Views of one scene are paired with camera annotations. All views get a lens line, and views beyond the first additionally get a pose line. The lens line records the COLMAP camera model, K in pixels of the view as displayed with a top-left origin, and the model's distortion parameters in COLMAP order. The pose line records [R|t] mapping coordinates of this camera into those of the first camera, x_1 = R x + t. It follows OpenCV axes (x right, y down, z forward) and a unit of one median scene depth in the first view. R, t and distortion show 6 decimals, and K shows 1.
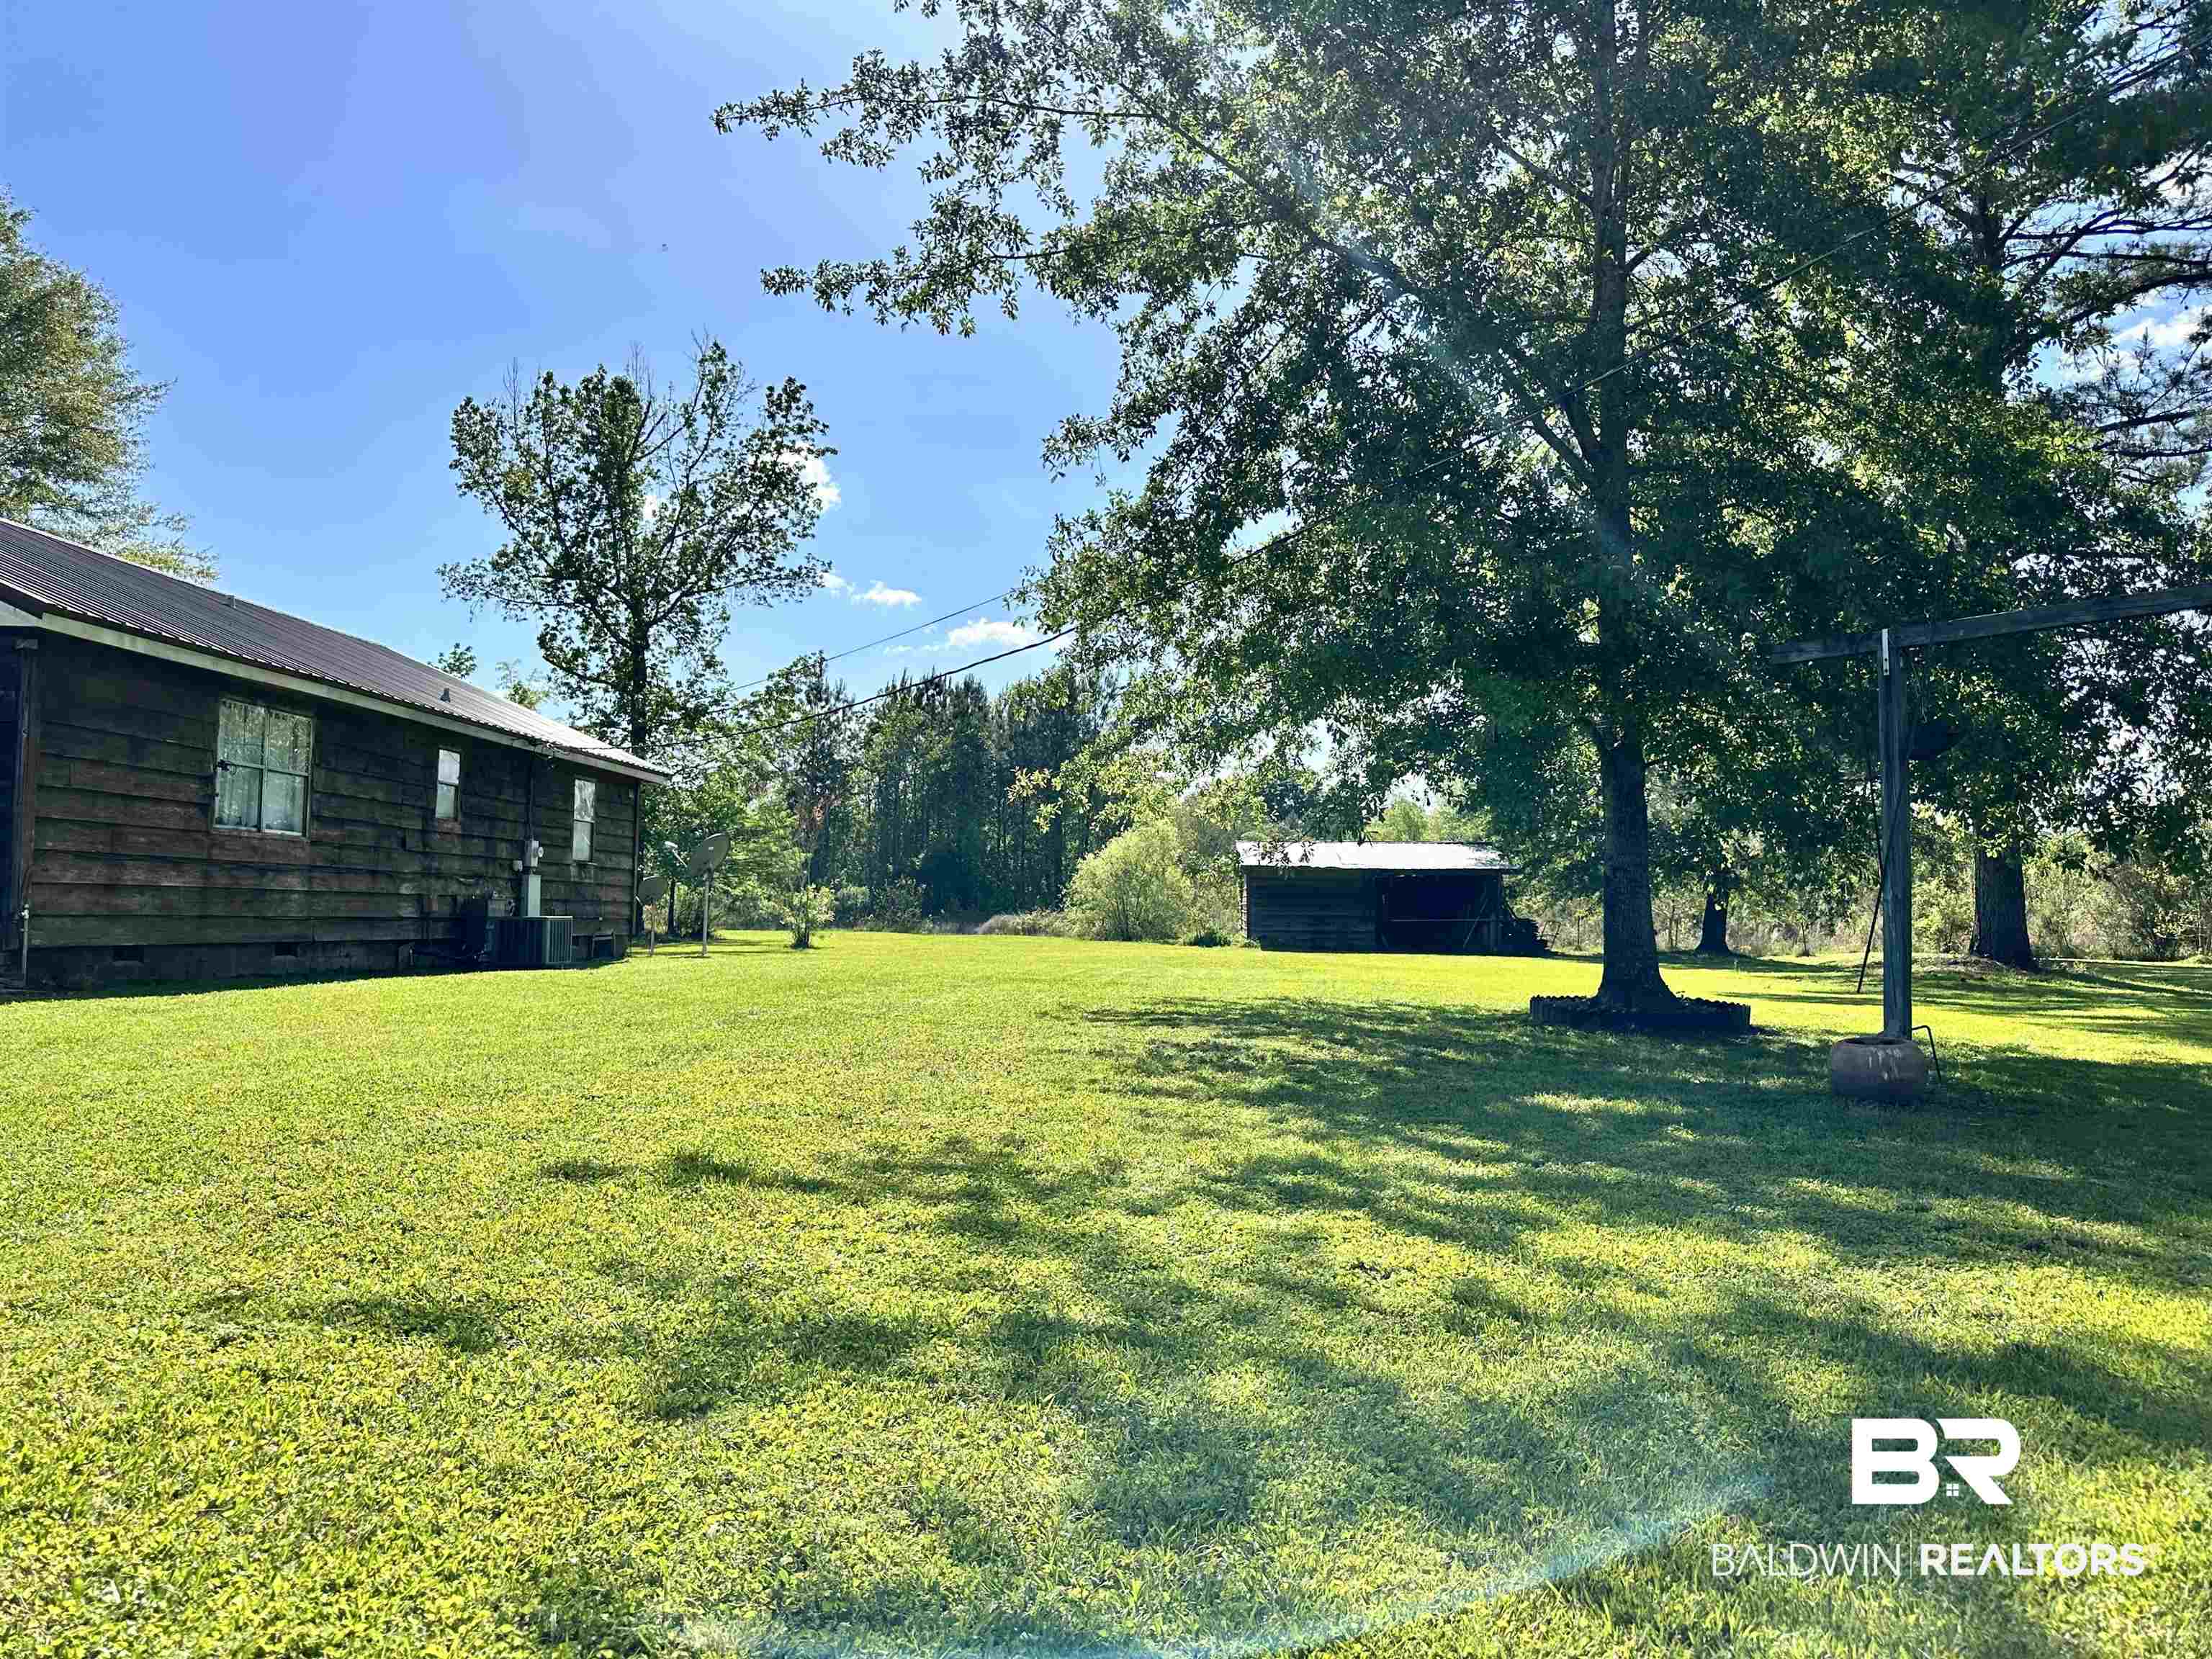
lens RADIAL K [[1526.2, 0, 1106.0], [0, 1526.2, 829.5], [0, 0, 1]] dist [0.042090, 0.000407]
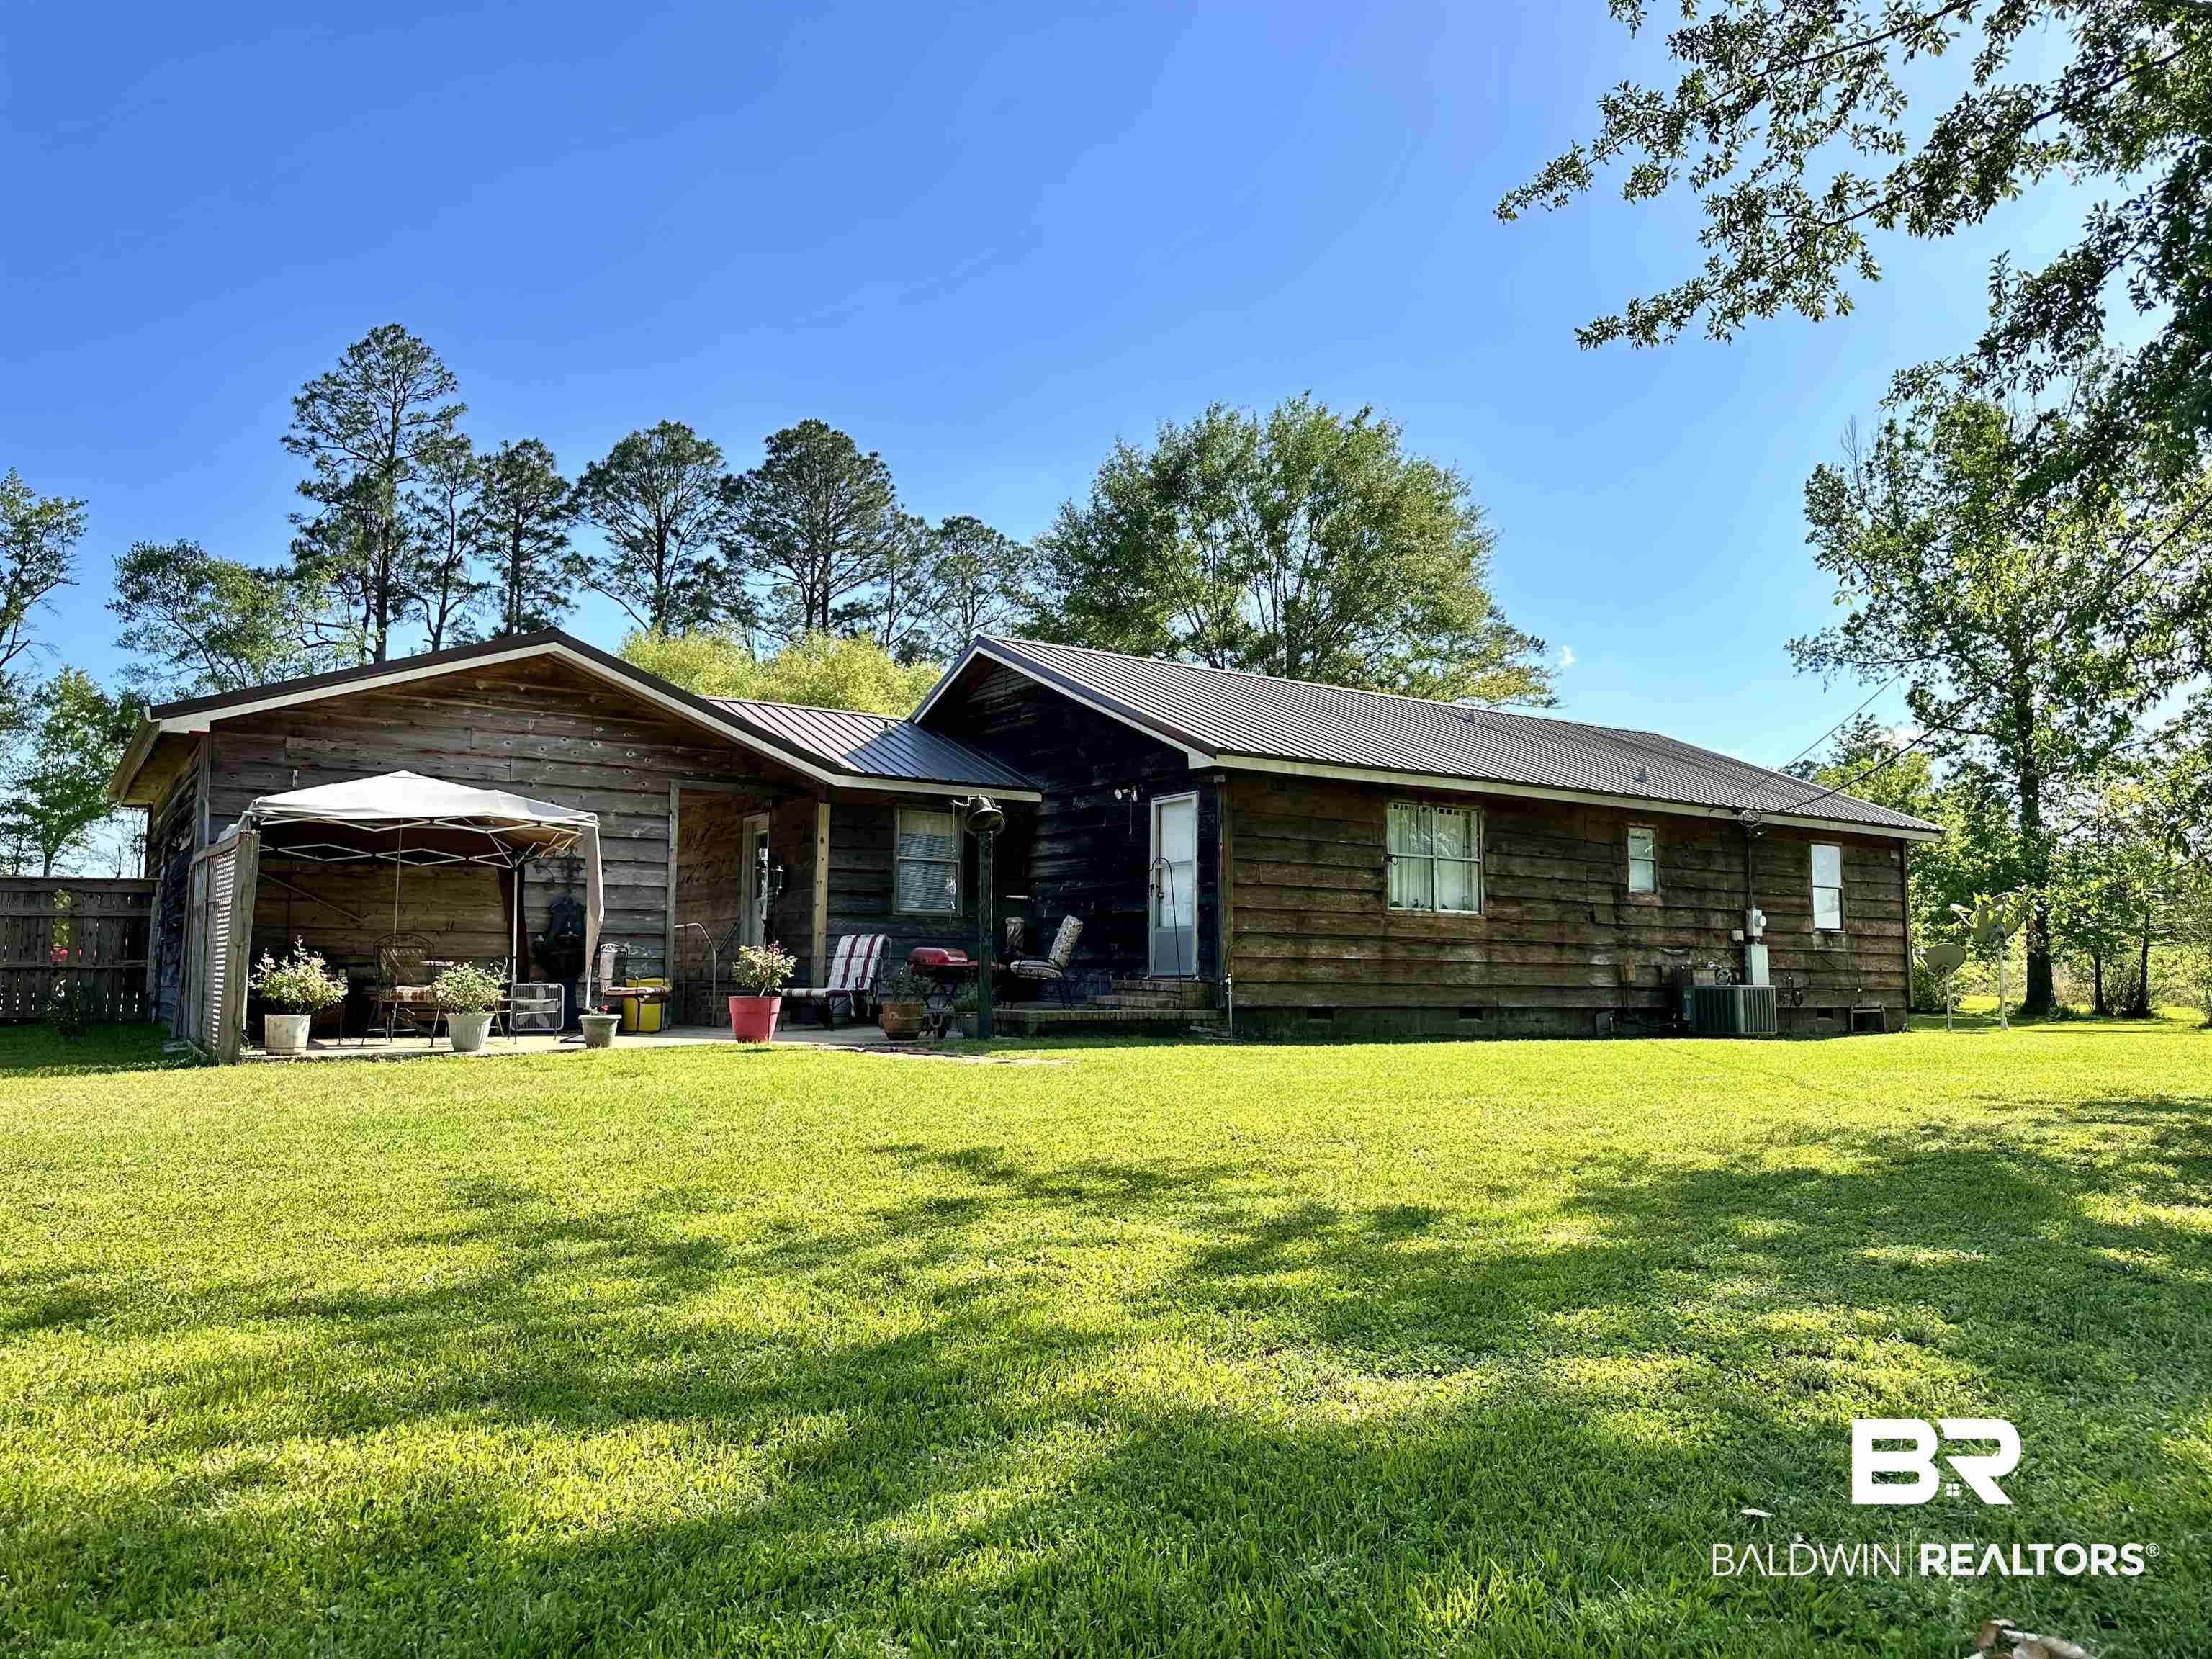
lens RADIAL K [[1557.2, 0, 1106.0], [0, 1557.2, 829.5], [0, 0, 1]] dist [-0.001698, -0.005373]
pose [[0.610185, -0.088084, -0.787347, 0.179301], [0.047077, 0.996075, -0.074951, 0.012152], [0.790859, 0.008668, 0.611937, 0.061046]]
